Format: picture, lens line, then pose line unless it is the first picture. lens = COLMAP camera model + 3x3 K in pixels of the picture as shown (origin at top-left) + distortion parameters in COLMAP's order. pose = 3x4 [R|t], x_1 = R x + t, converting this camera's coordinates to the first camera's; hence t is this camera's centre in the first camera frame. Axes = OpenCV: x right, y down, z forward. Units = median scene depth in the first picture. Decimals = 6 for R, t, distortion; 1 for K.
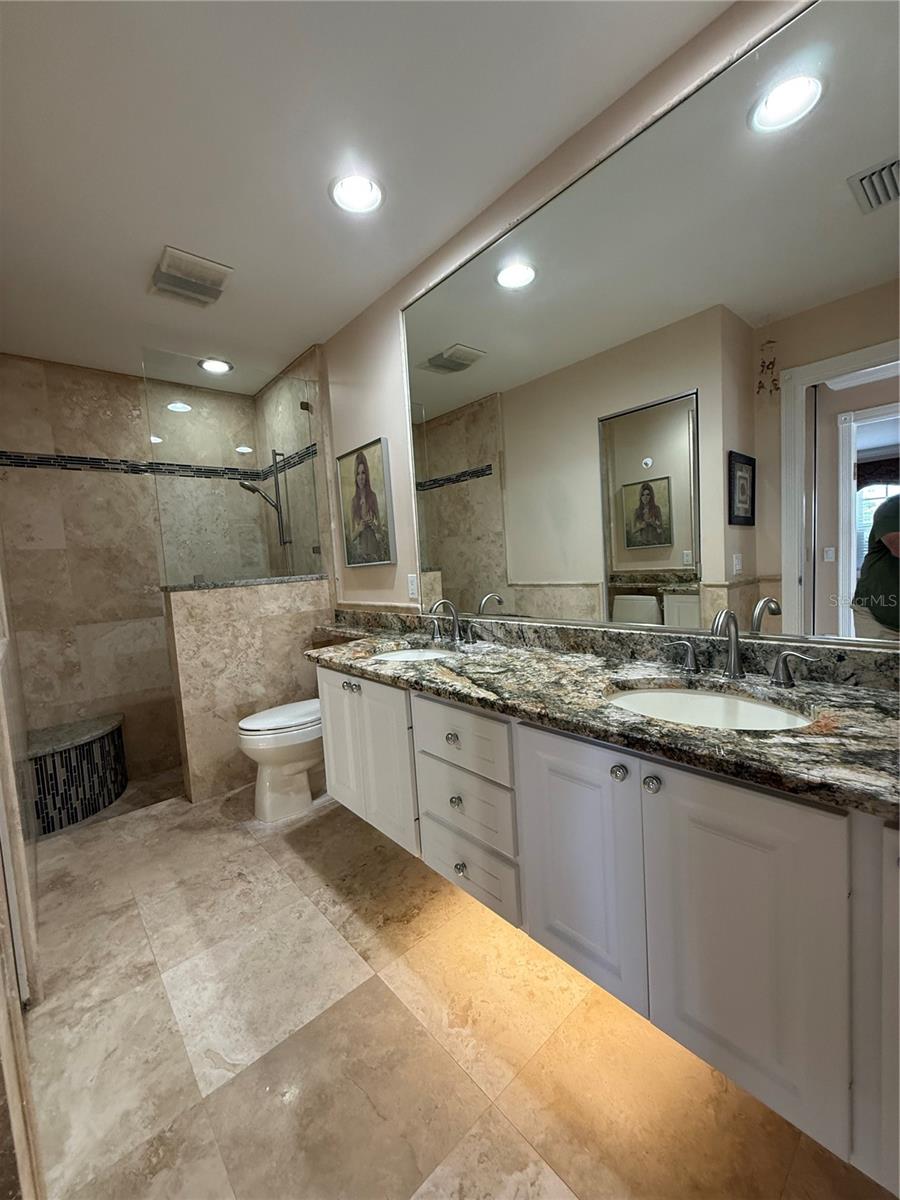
lens RADIAL K [[479.1, 0, 448.8], [0, 479.1, 596.2], [0, 0, 1]] dist [0.000173, -0.000106]
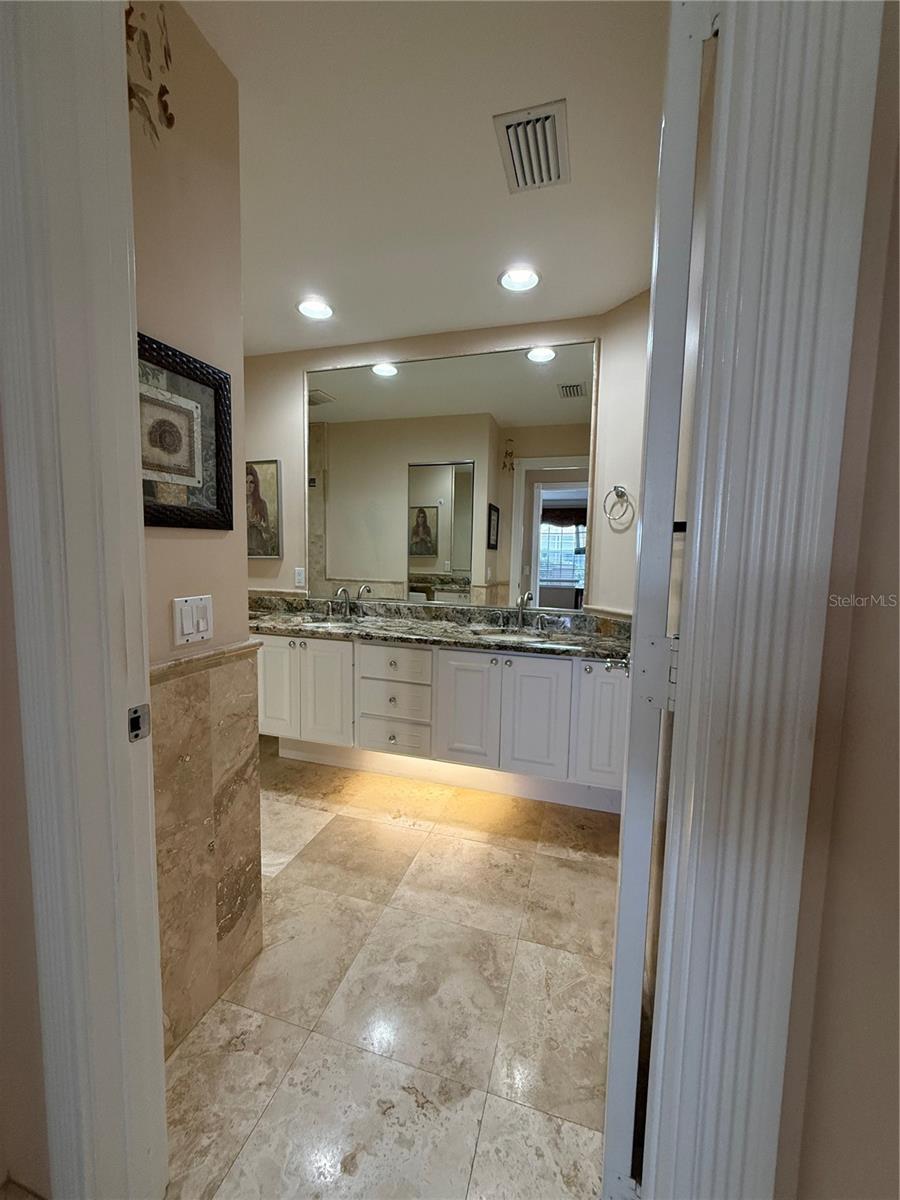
lens RADIAL K [[479.1, 0, 448.8], [0, 479.1, 596.2], [0, 0, 1]] dist [0.000173, -0.000106]
pose [[0.848505, 0.030863, 0.528286, -0.480053], [-0.033100, 0.999438, -0.005225, 0.029121], [-0.528151, -0.013053, 0.849050, -0.386687]]
